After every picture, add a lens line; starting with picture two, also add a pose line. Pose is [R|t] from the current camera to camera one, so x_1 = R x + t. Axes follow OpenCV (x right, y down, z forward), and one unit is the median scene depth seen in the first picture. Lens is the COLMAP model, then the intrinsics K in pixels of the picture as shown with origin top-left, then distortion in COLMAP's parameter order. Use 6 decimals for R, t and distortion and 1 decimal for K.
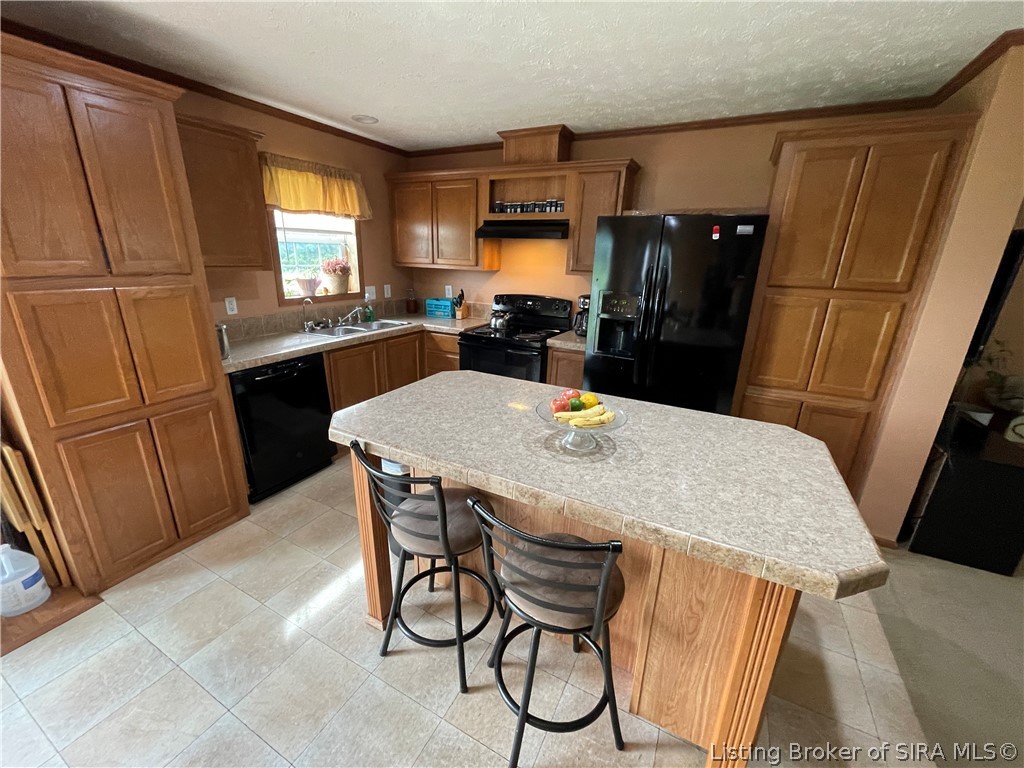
lens RADIAL K [[412.3, 0, 506.7], [0, 412.3, 387.2], [0, 0, 1]] dist [-0.002960, 0.000798]
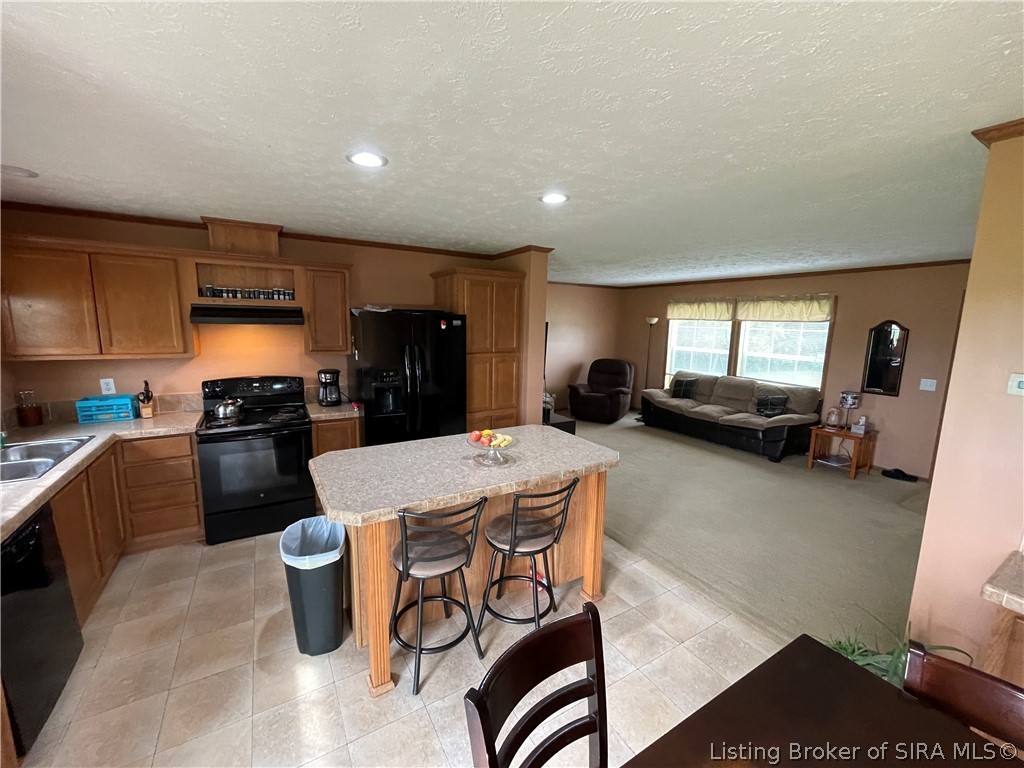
lens RADIAL K [[412.3, 0, 506.3], [0, 412.3, 385.0], [0, 0, 1]] dist [-0.002960, 0.000798]
pose [[0.520106, -0.148856, 0.841030, -0.541596], [0.255878, 0.966624, 0.012846, -0.077251], [-0.814872, 0.208520, 0.540836, -0.011402]]
